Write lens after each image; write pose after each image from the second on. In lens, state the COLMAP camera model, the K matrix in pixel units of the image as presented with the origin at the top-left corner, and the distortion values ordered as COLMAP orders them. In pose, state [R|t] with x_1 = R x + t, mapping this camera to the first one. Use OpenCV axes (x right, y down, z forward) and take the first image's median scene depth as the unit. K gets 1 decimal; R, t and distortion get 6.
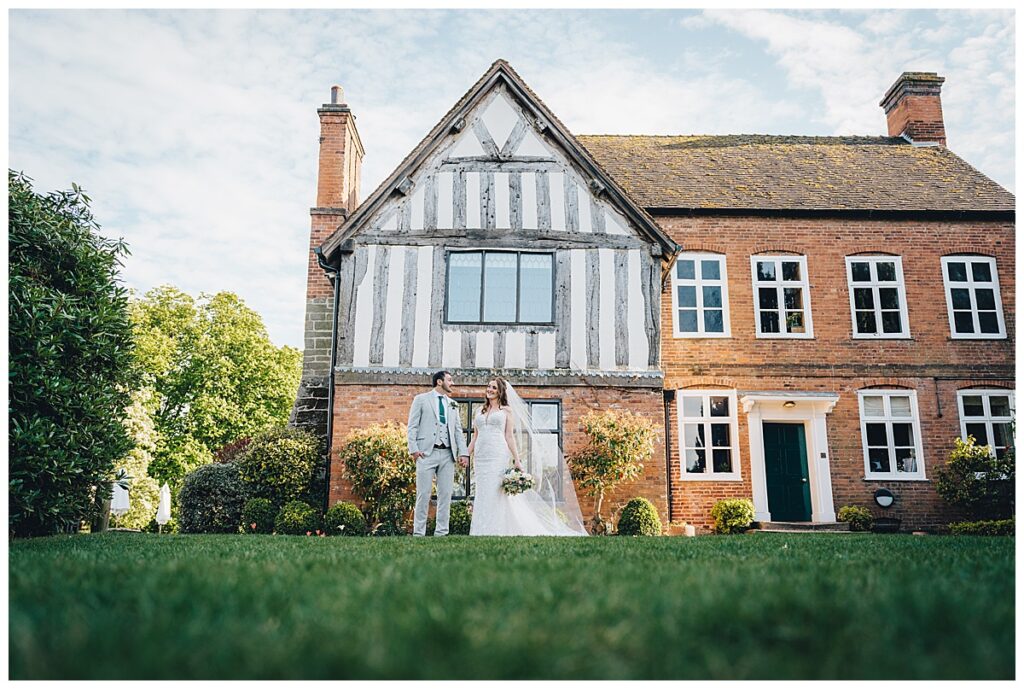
lens RADIAL K [[854.0, 0, 512.0], [0, 854.0, 344.5], [0, 0, 1]] dist [0.000625, -0.003768]
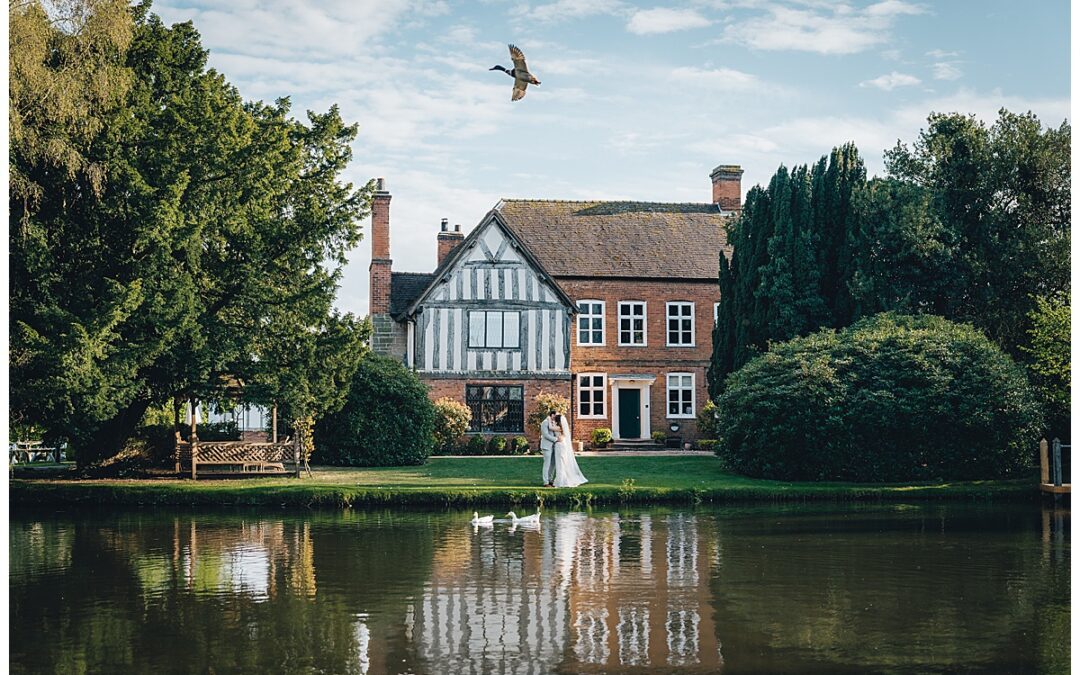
lens RADIAL K [[1426.9, 0, 540.0], [0, 1426.9, 337.5], [0, 0, 1]] dist [0.002901, 0.000790]
pose [[0.986846, 0.003245, 0.161628, -0.434375], [-0.031801, 0.984161, 0.174403, -0.613830], [-0.158502, -0.177249, 0.971319, -2.221338]]
